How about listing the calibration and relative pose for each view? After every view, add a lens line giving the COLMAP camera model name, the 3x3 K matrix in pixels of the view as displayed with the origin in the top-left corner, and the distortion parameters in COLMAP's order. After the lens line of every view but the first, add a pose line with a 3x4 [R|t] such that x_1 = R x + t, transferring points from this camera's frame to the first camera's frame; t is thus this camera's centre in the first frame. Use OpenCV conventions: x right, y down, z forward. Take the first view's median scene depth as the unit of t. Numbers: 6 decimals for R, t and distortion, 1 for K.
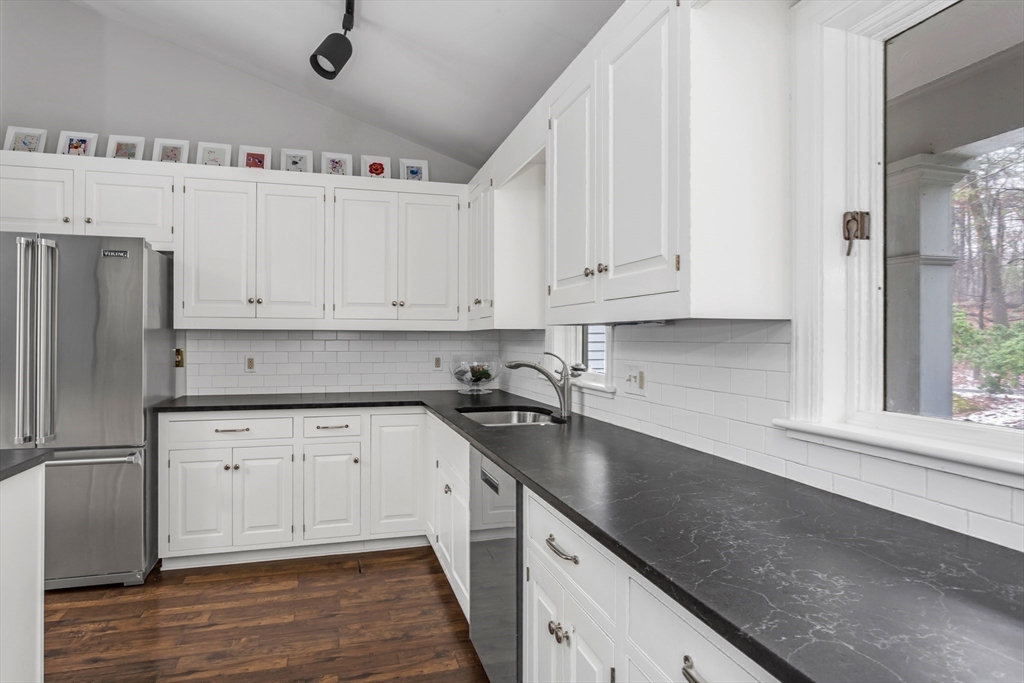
lens RADIAL K [[572.9, 0, 512.0], [0, 572.9, 341.5], [0, 0, 1]] dist [0.000191, 0.000012]
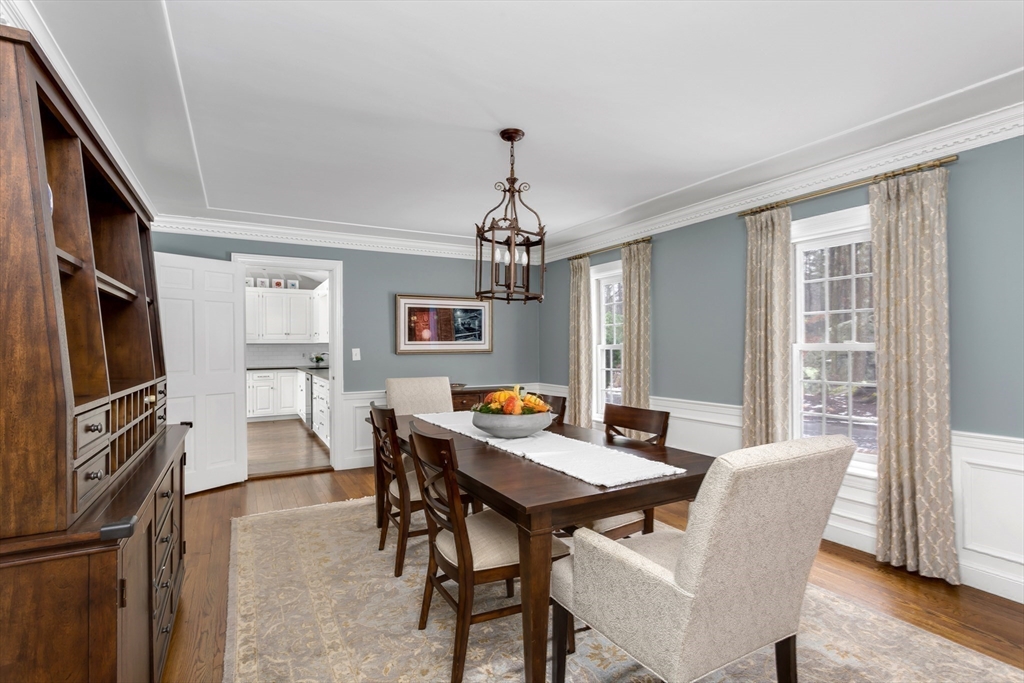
lens RADIAL K [[491.1, 0, 512.0], [0, 491.1, 341.5], [0, 0, 1]] dist [-0.000940, -0.000057]
pose [[0.971228, -0.002547, 0.238137, 0.287929], [0.003942, 0.999978, -0.005380, -0.011144], [-0.238118, 0.006164, 0.971217, -1.539428]]
